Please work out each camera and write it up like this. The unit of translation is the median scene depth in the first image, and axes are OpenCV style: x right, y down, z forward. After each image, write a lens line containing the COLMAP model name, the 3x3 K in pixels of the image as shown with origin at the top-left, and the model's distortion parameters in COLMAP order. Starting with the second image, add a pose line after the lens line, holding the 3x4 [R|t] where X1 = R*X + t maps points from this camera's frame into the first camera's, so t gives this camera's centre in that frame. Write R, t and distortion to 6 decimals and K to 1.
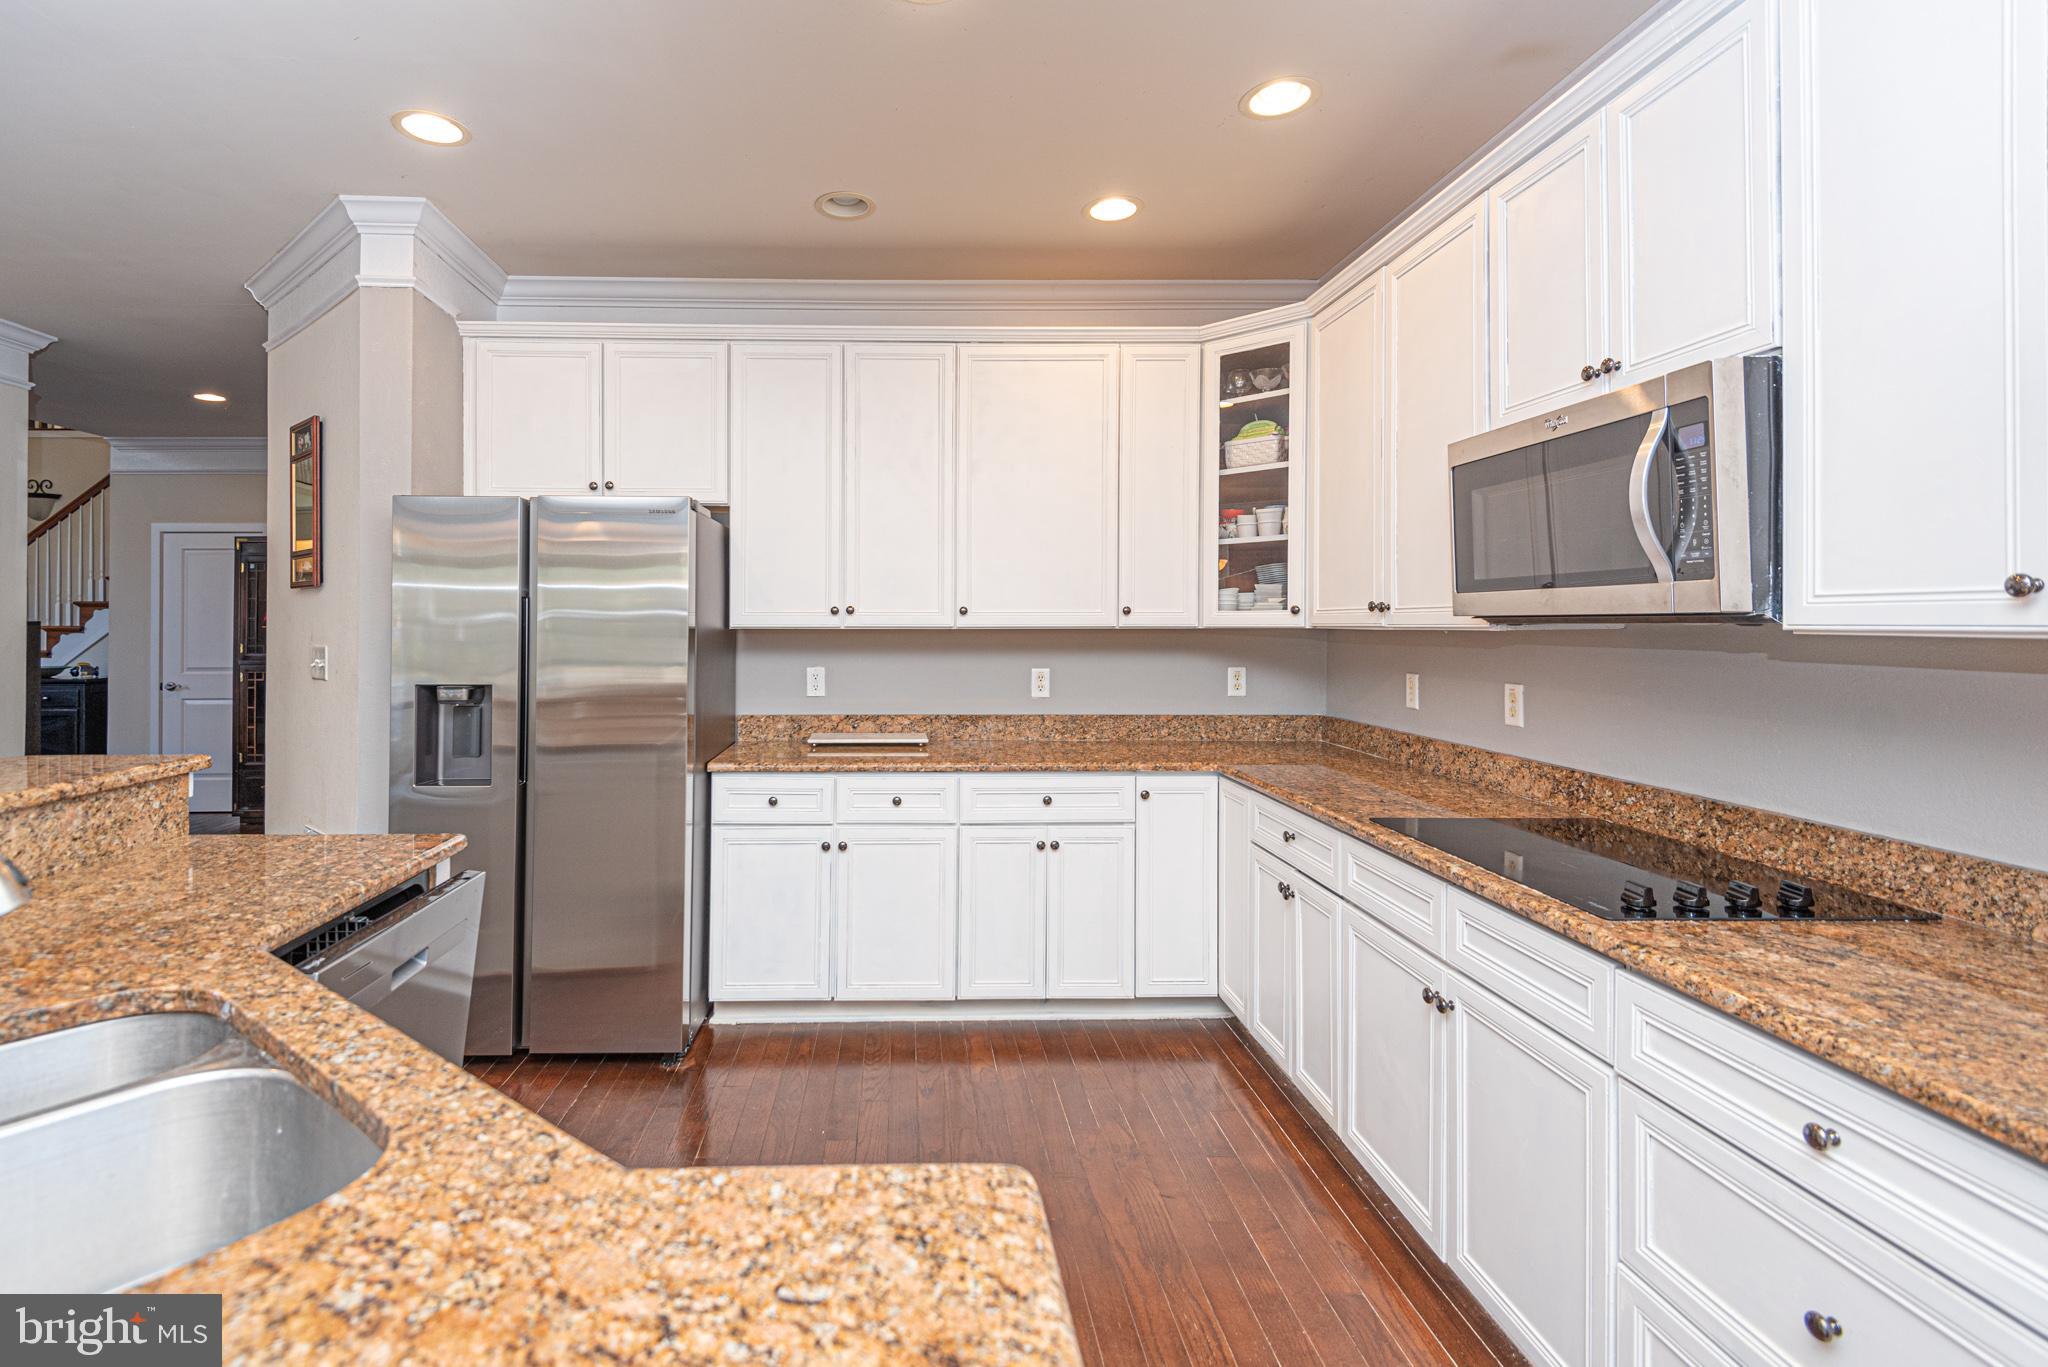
lens RADIAL K [[988.0, 0, 974.3], [0, 988.0, 639.2], [0, 0, 1]] dist [0.046214, 0.000019]
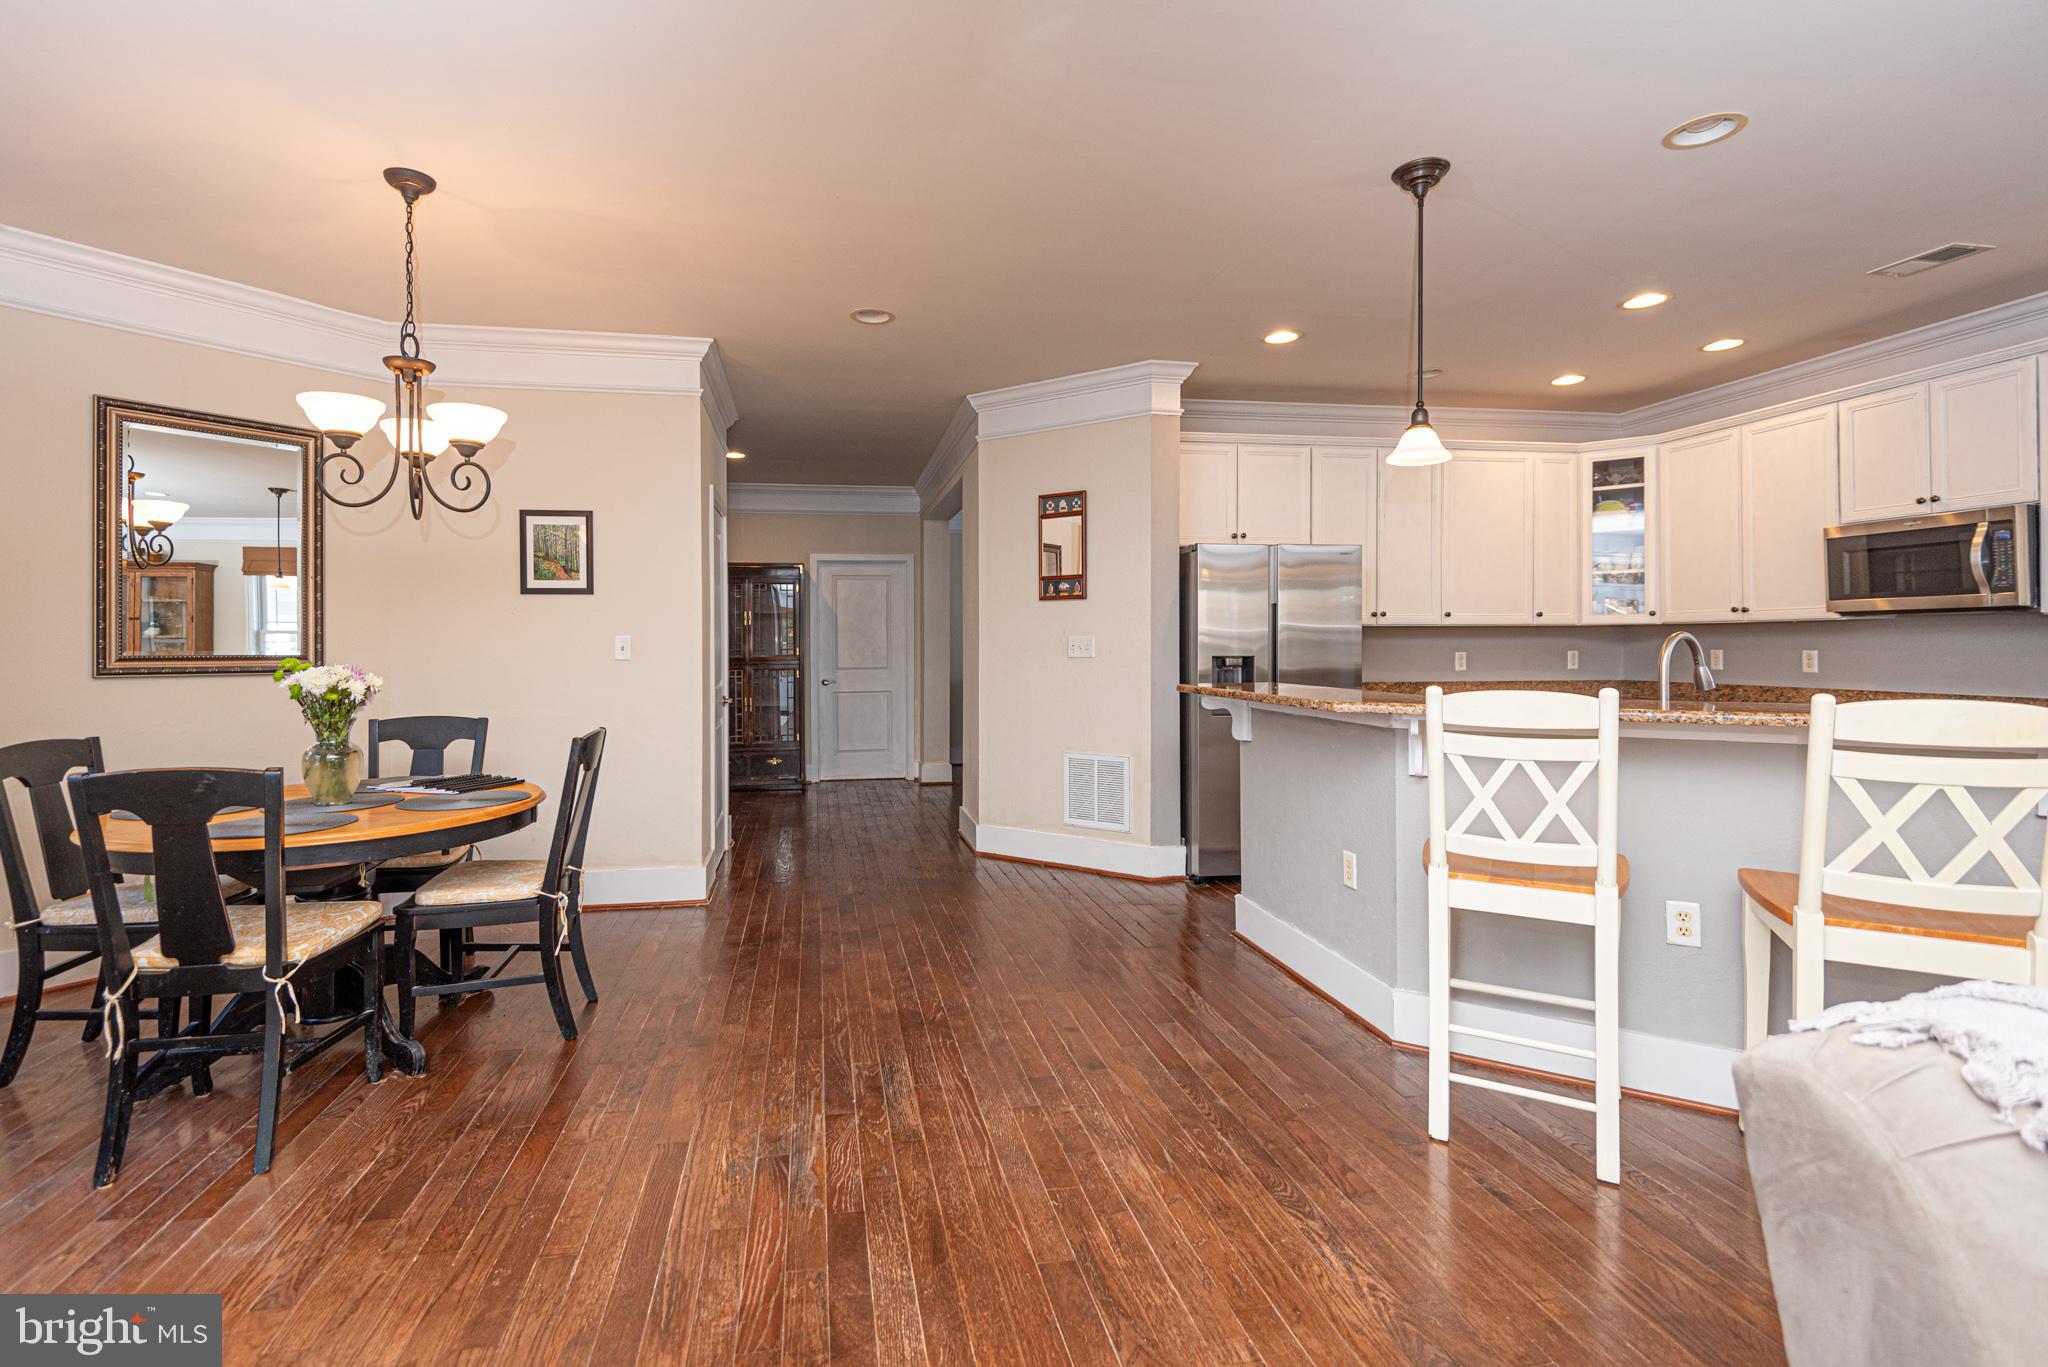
lens RADIAL K [[949.6, 0, 1020.2], [0, 949.6, 676.8], [0, 0, 1]] dist [0.004125, 0.000198]
pose [[0.991181, -0.008385, 0.132246, -1.218076], [0.006228, 0.999841, 0.016715, 0.057496], [-0.132365, -0.015744, 0.991076, -0.610524]]
